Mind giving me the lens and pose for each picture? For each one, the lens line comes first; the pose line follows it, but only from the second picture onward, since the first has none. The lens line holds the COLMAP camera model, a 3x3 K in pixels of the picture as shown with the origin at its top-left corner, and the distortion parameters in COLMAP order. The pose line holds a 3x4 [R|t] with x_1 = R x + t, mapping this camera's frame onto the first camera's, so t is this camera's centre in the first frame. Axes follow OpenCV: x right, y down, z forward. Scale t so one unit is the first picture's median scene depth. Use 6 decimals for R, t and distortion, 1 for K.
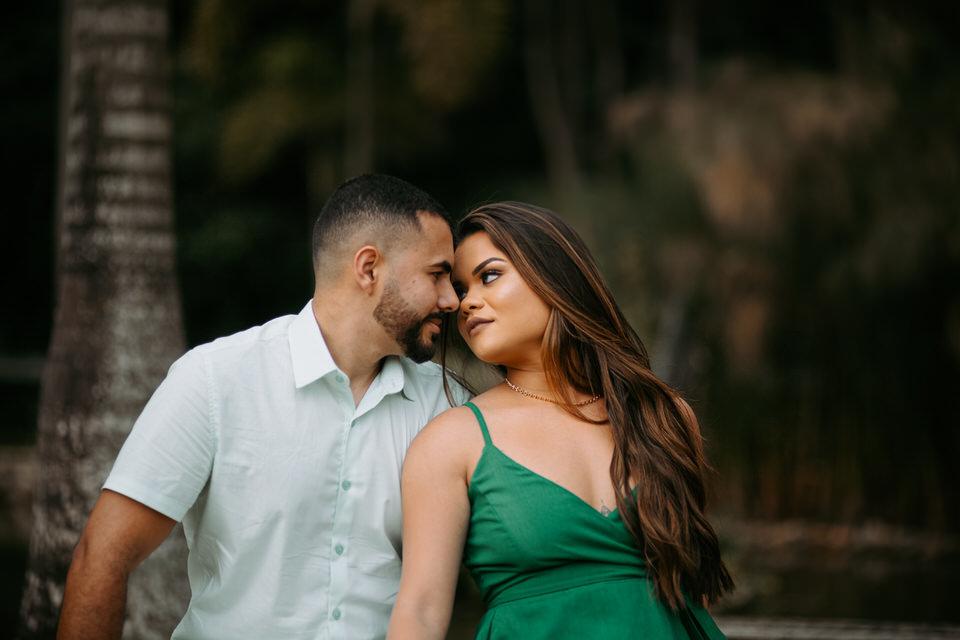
lens RADIAL K [[2322.7, 0, 480.0], [0, 2322.7, 320.0], [0, 0, 1]] dist [0.077999, -12.308736]
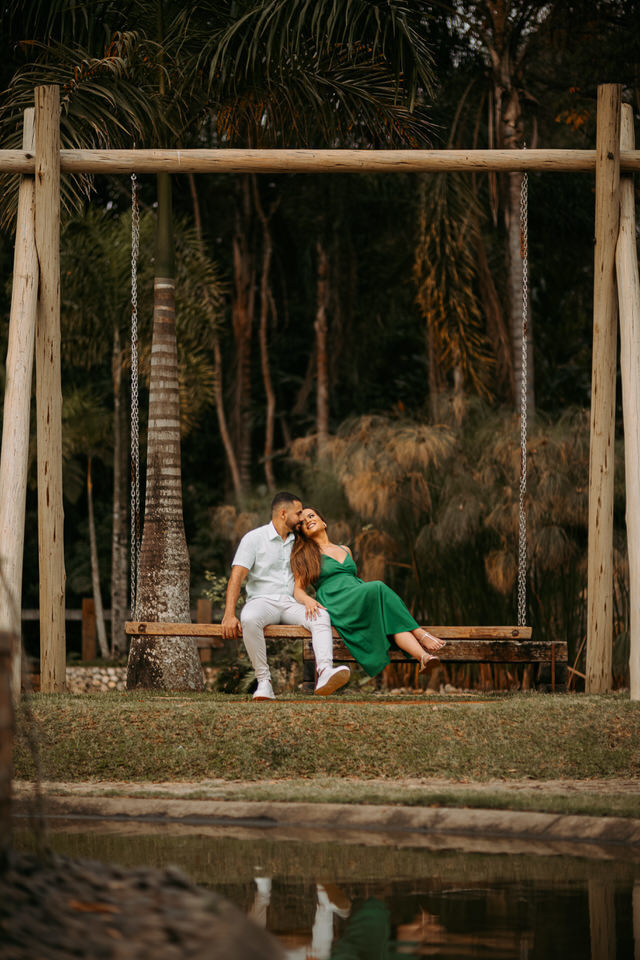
lens RADIAL K [[2322.7, 0, 320.0], [0, 2322.7, 480.0], [0, 0, 1]] dist [0.077999, -12.308736]
pose [[0.995138, -0.019855, 0.096472, -0.248051], [0.025953, 0.997716, -0.062370, 0.117191], [-0.095014, 0.064570, 0.993380, -1.980312]]
